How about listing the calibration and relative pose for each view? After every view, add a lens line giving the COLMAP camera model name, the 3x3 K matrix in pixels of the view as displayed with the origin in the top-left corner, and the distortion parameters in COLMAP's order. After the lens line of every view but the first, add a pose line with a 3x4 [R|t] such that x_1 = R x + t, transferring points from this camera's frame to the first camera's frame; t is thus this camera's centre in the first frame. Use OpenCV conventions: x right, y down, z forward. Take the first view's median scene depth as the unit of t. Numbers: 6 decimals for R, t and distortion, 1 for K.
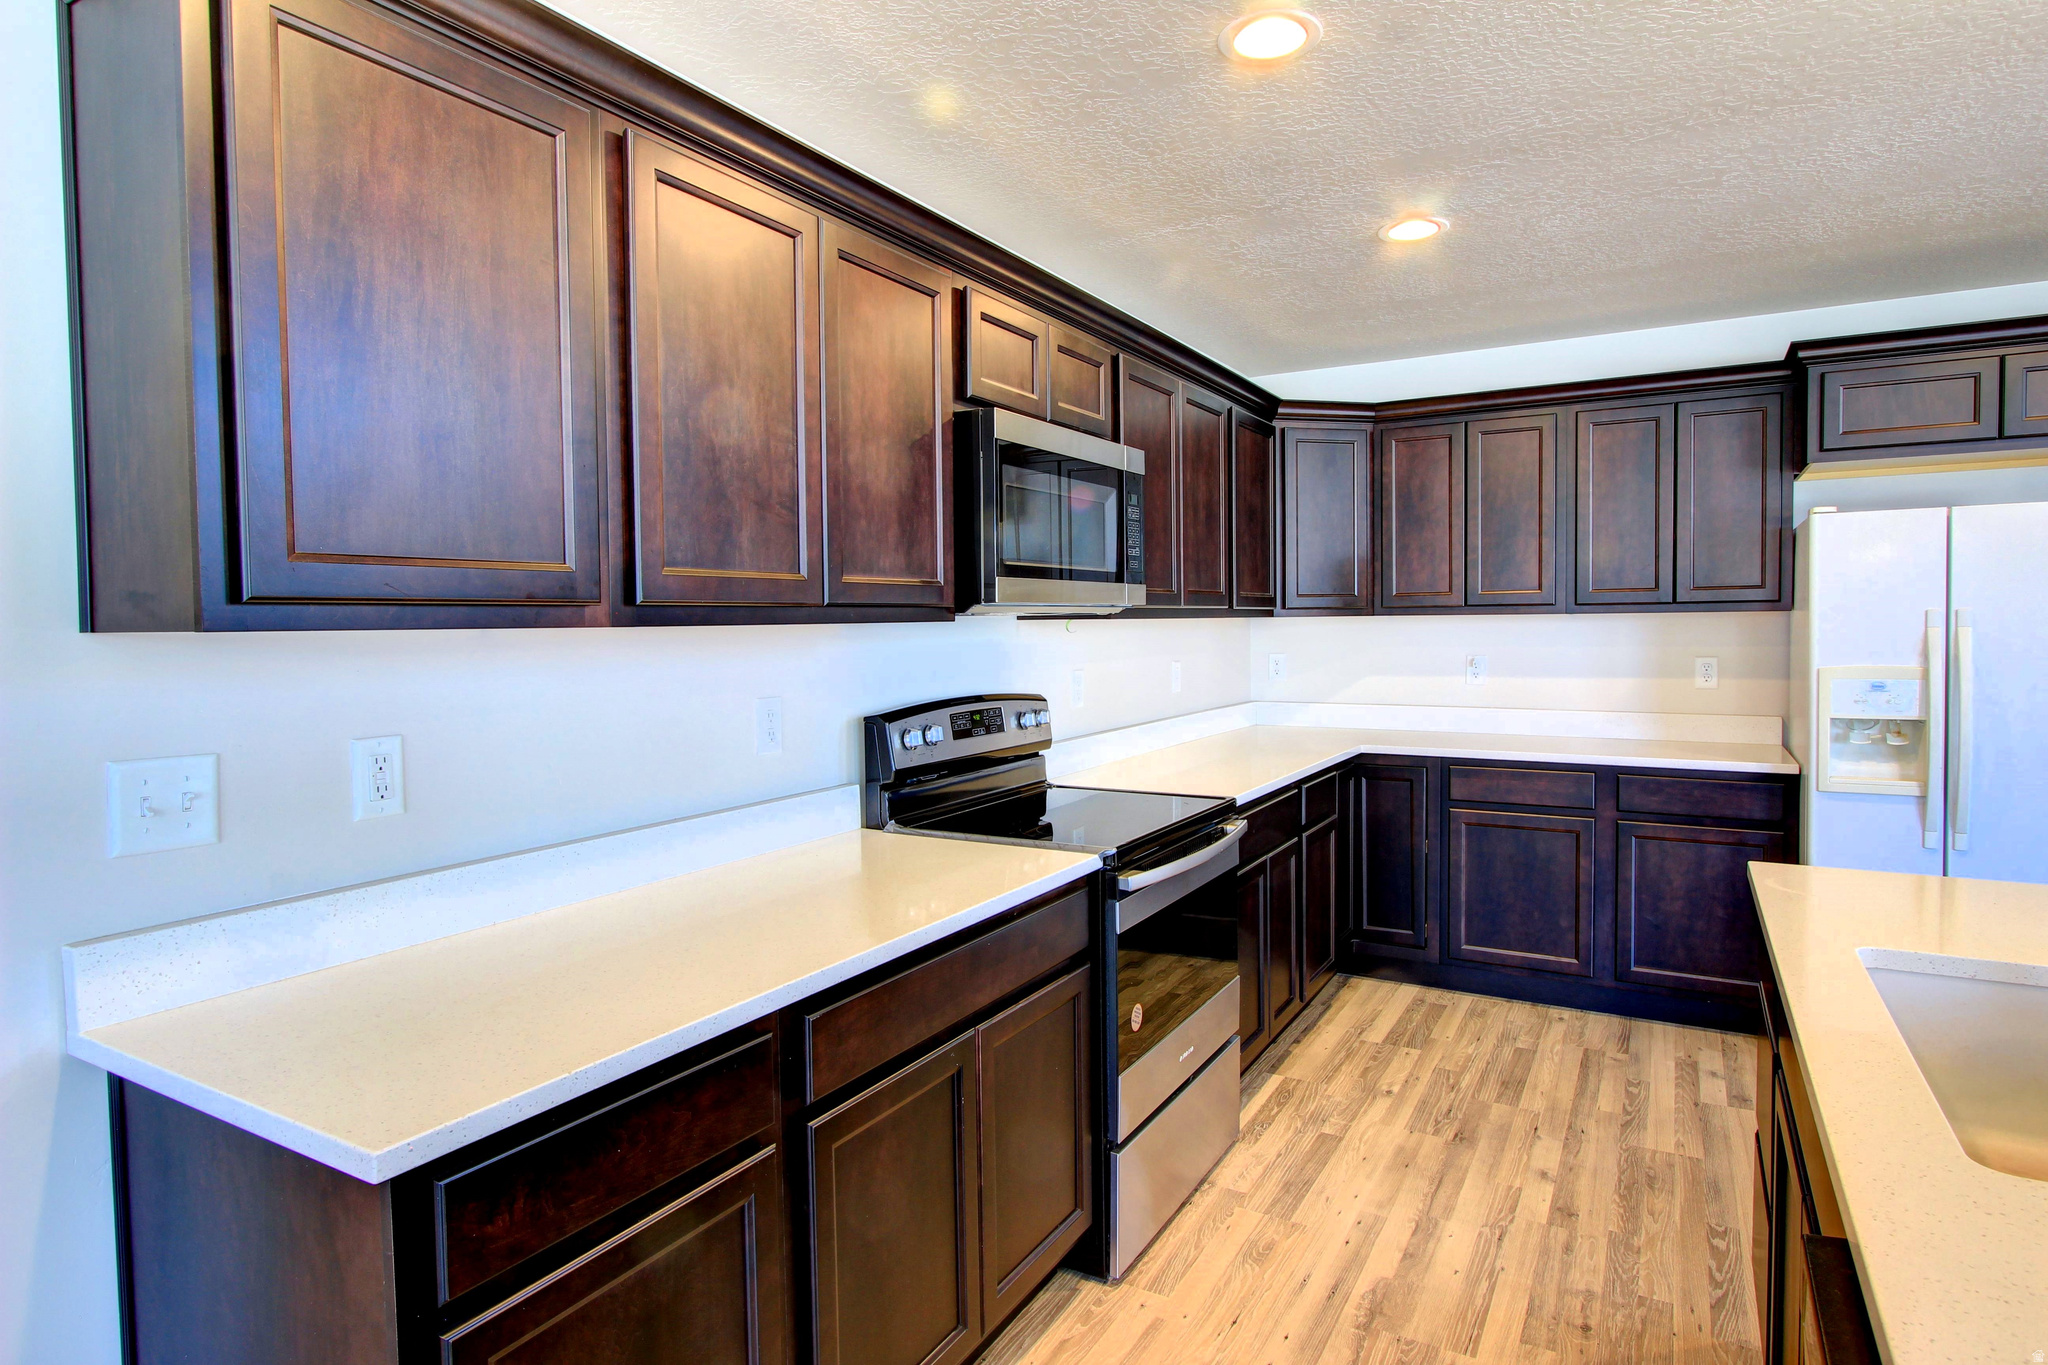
lens RADIAL K [[1127.1, 0, 1024.9], [0, 1127.1, 665.1], [0, 0, 1]] dist [-0.005075, -0.000839]
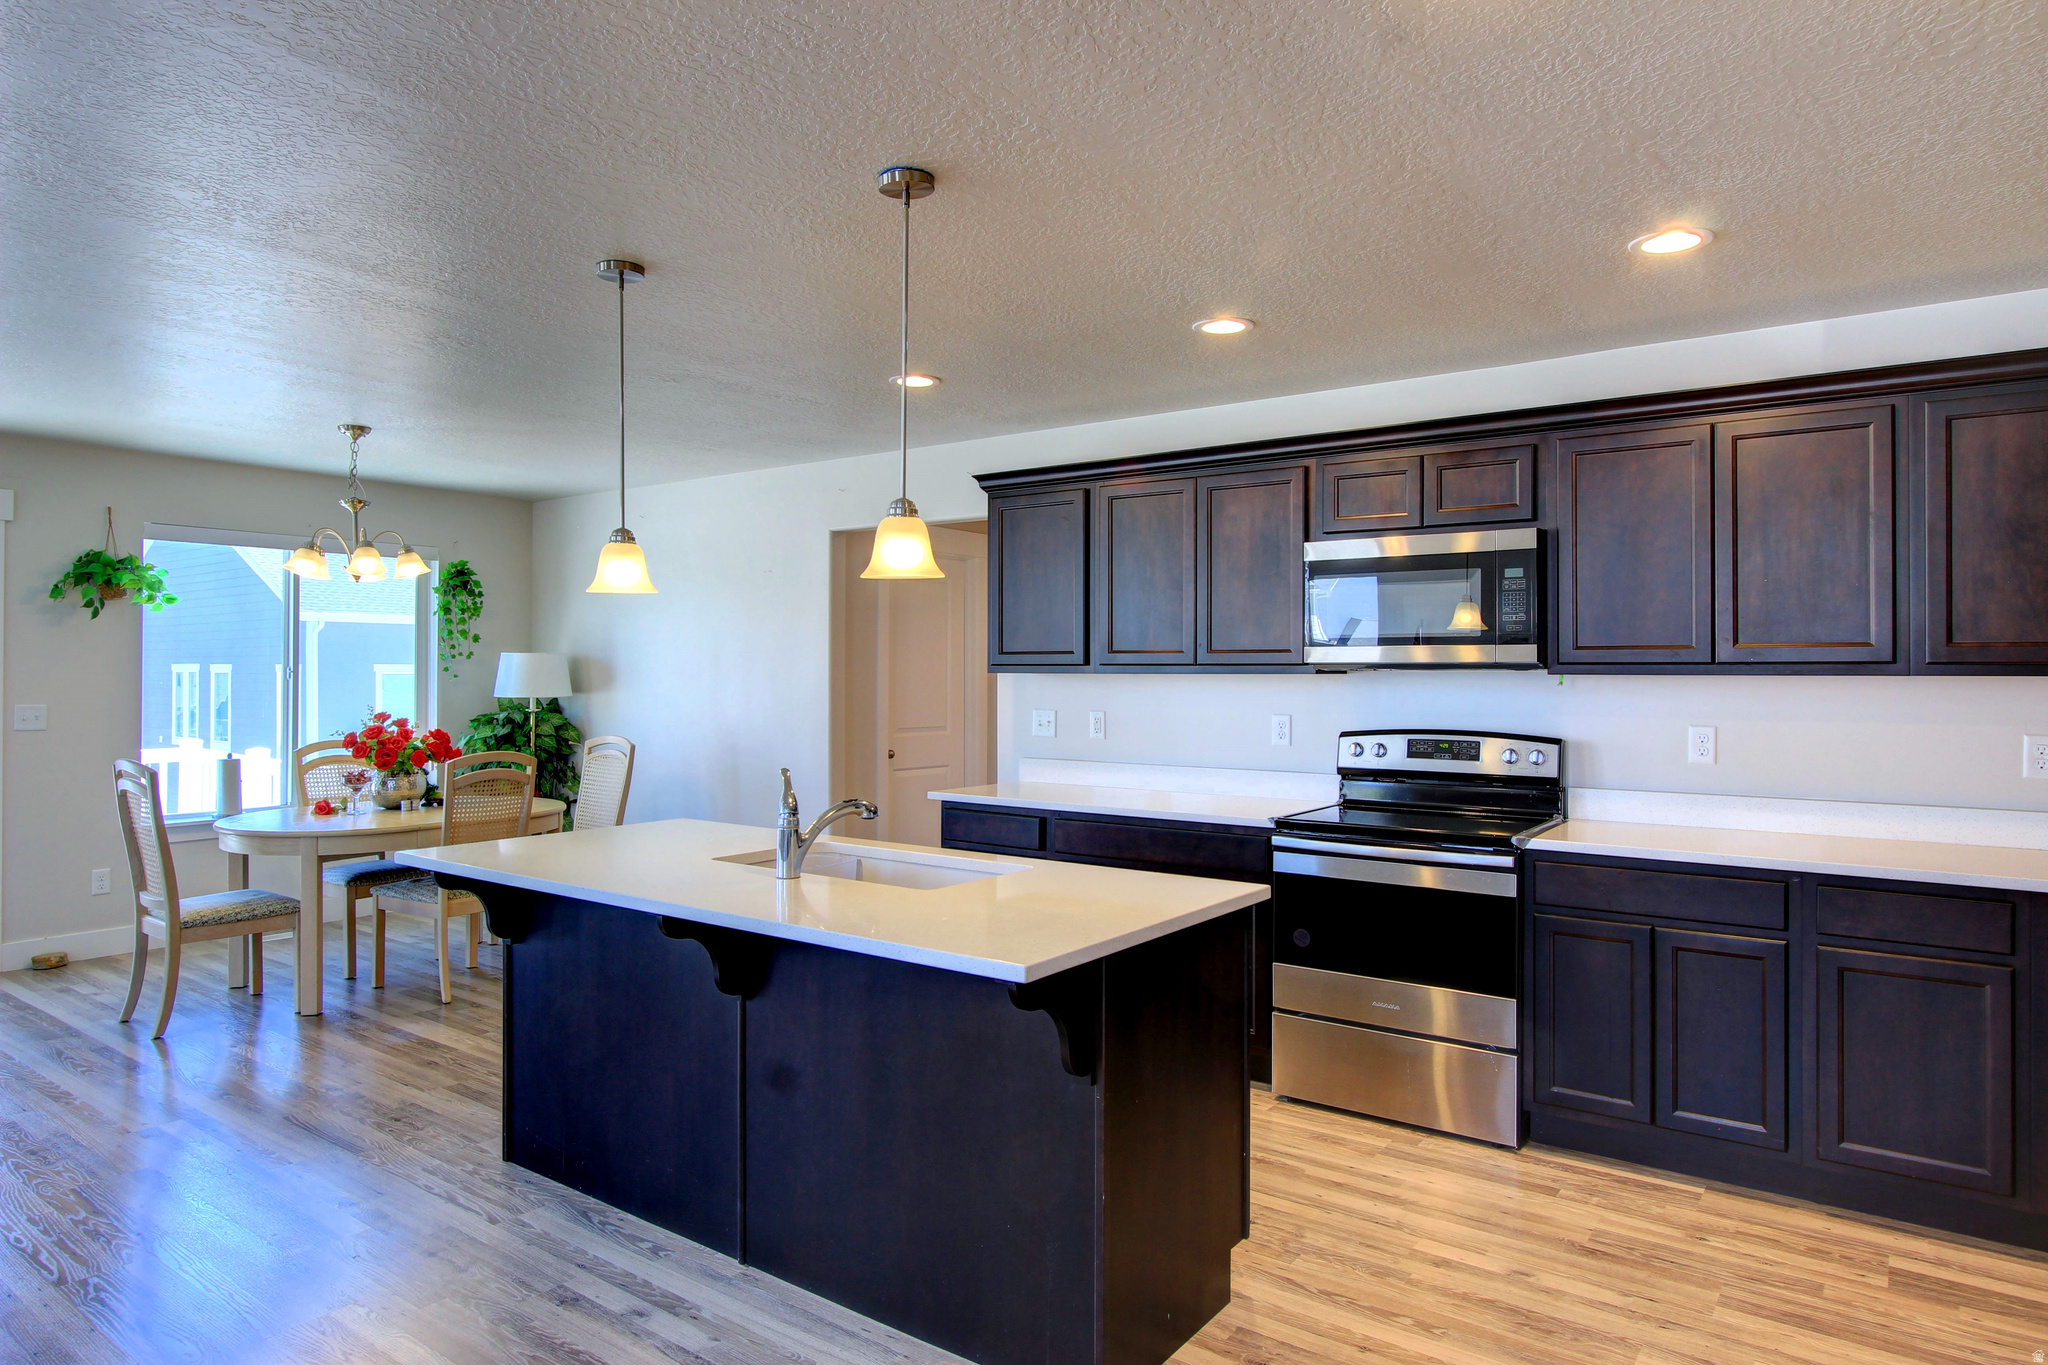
lens RADIAL K [[1234.2, 0, 998.4], [0, 1234.2, 656.4], [0, 0, 1]] dist [0.000740, 0.000962]
pose [[-0.126556, 0.000077, -0.991960, 1.405954], [-0.038156, 0.999260, 0.004946, -0.044204], [0.991225, 0.038475, -0.126459, 0.621117]]
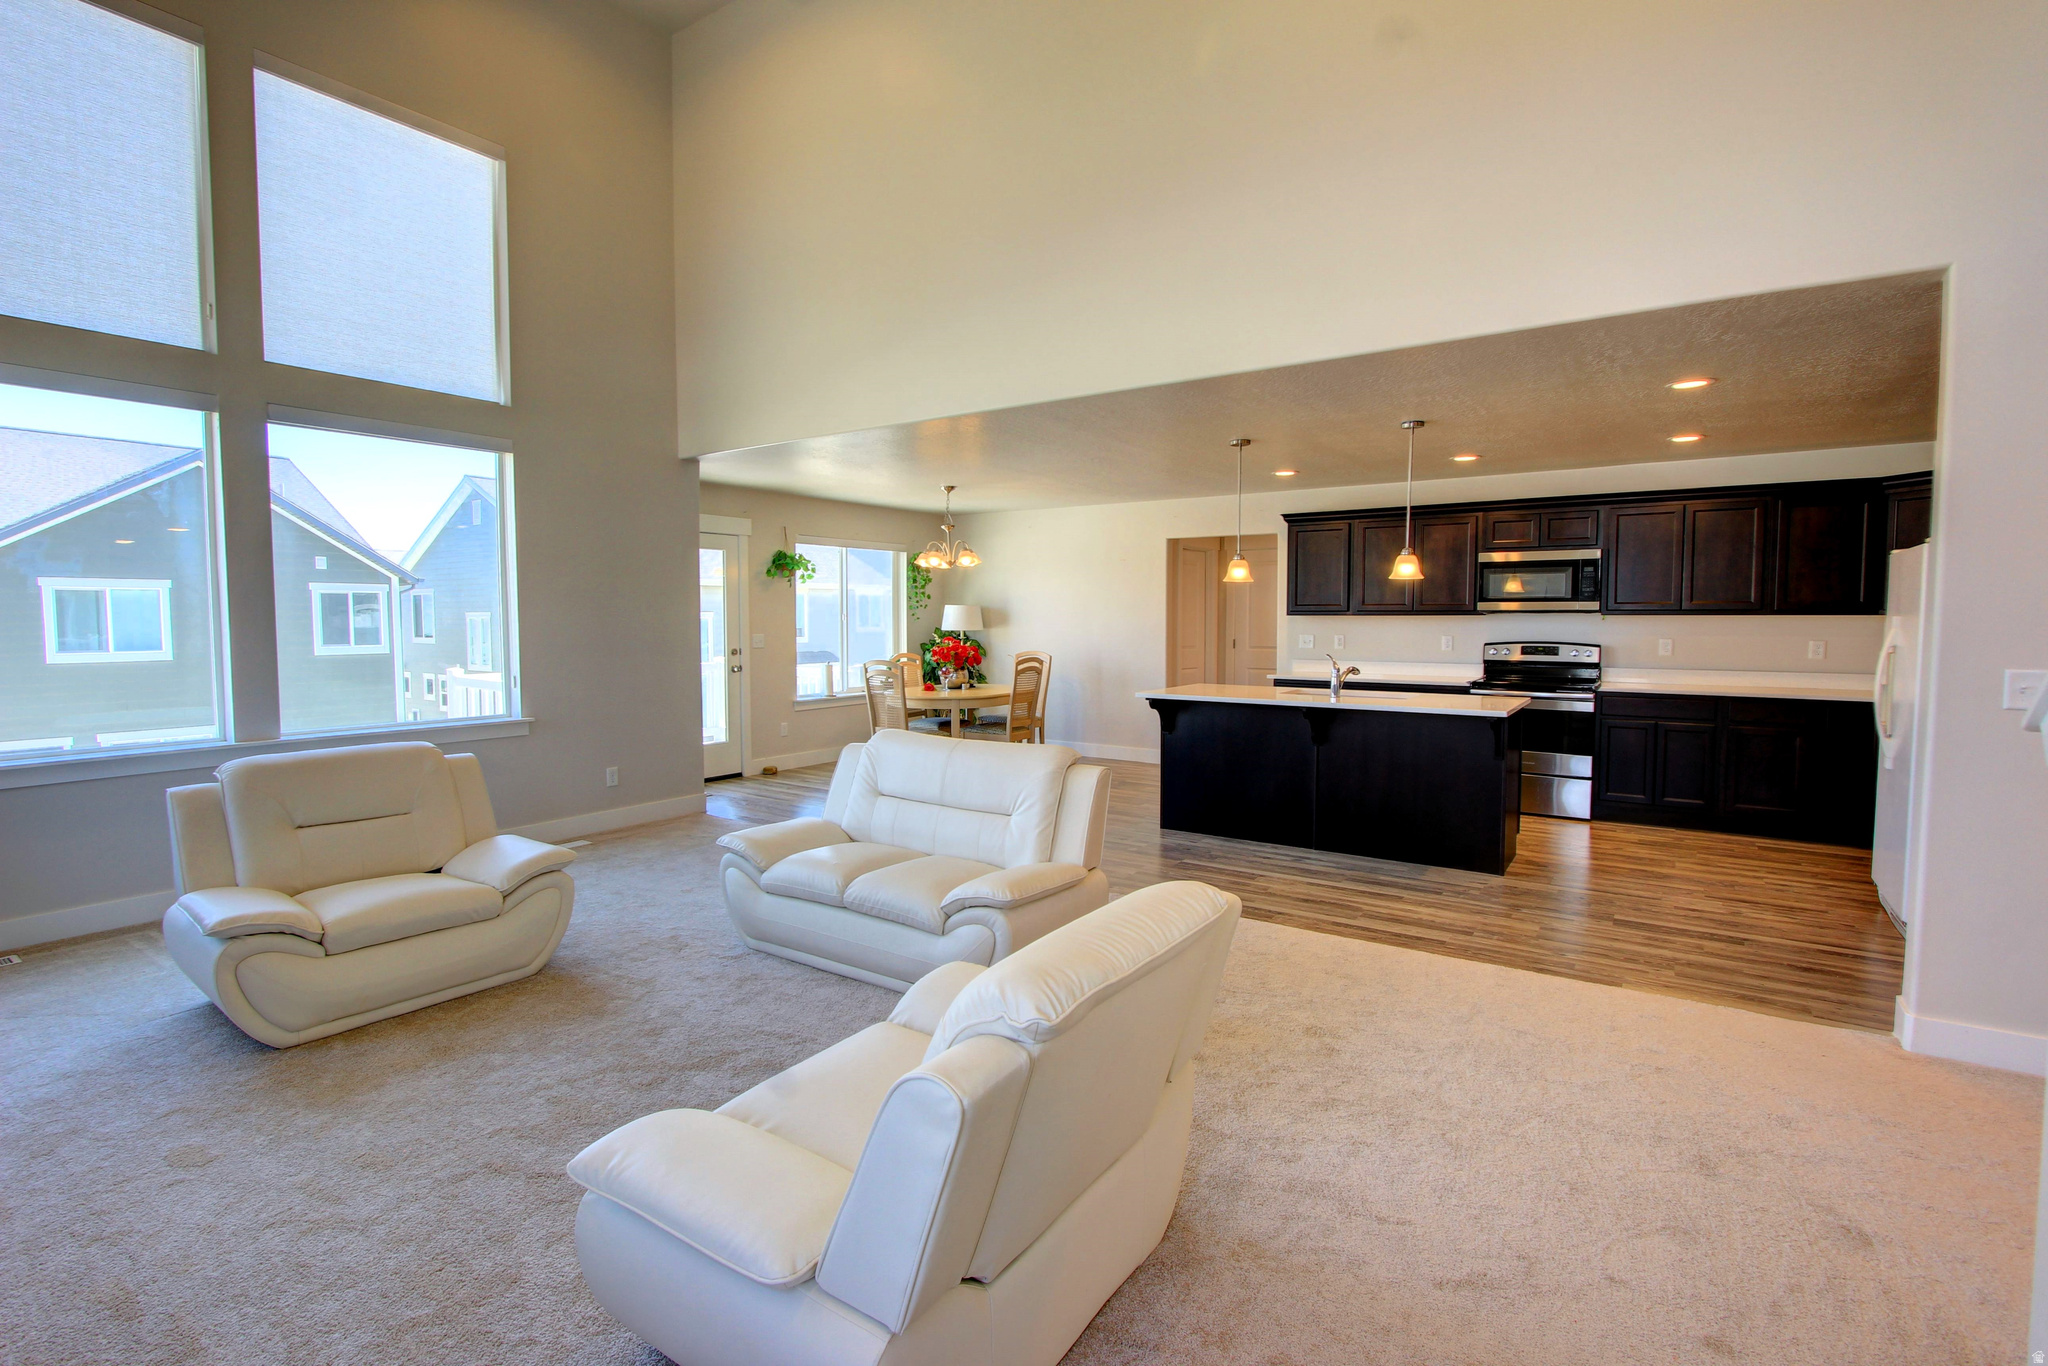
lens RADIAL K [[947.0, 0, 1008.7], [0, 947.0, 669.5], [0, 0, 1]] dist [-0.002285, -0.000206]
pose [[-0.089256, 0.070353, -0.993521, 2.353472], [-0.035185, 0.996657, 0.073736, -0.029498], [0.995387, 0.041538, -0.086482, -0.133358]]
